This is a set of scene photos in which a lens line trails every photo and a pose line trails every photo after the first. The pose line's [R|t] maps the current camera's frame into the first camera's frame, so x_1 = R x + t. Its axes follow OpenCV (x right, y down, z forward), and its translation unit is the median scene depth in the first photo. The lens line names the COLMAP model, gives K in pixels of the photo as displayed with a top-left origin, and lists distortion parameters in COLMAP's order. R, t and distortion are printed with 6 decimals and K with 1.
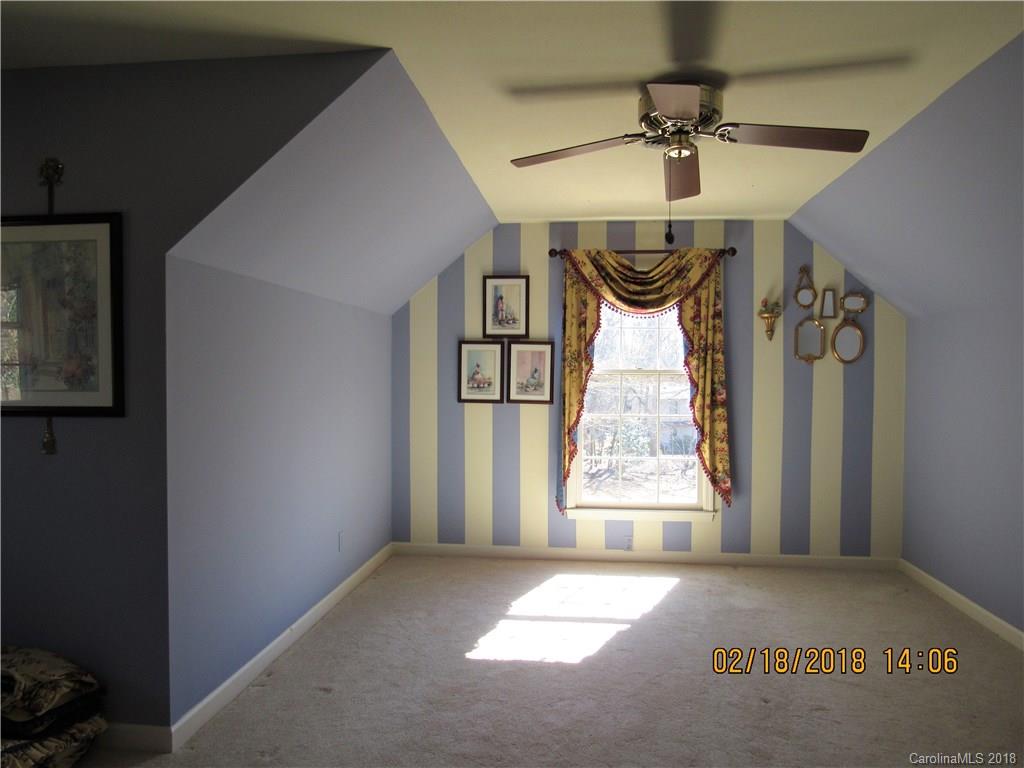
lens RADIAL K [[735.4, 0, 511.6], [0, 735.4, 385.7], [0, 0, 1]] dist [-0.010138, -0.001840]
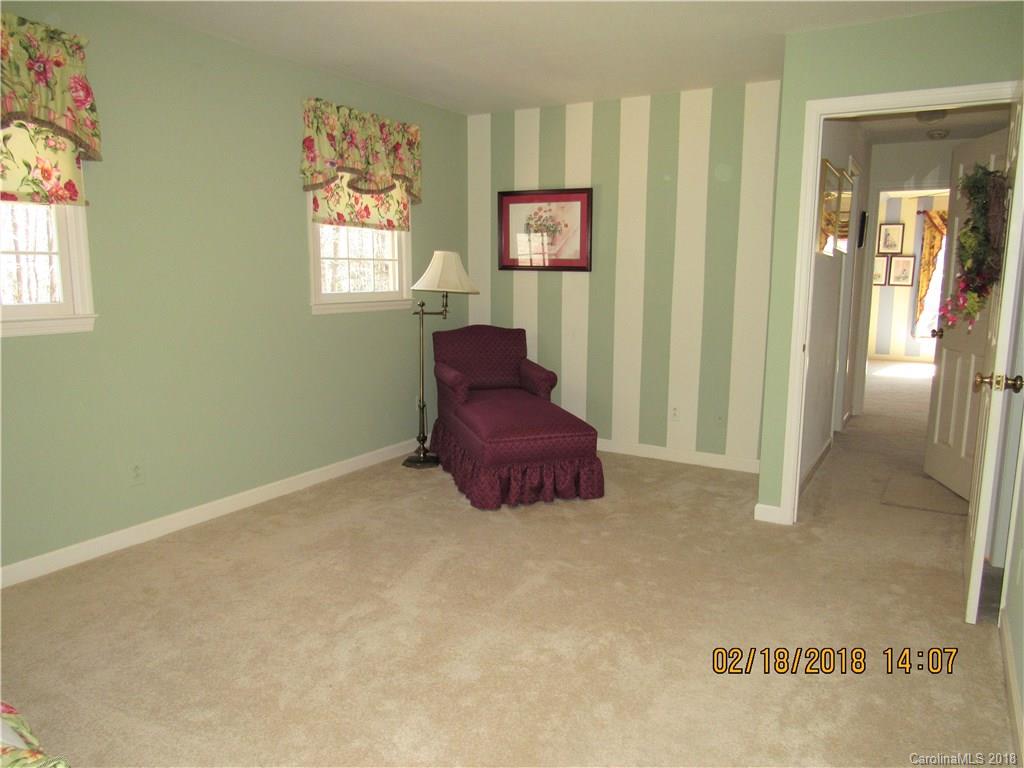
lens RADIAL K [[735.4, 0, 514.1], [0, 735.4, 384.3], [0, 0, 1]] dist [-0.010138, -0.001840]
pose [[0.917111, 0.061285, -0.393892, -0.146247], [-0.002294, 0.988907, 0.148521, -0.006591], [0.398625, -0.135307, 0.907078, -1.384030]]
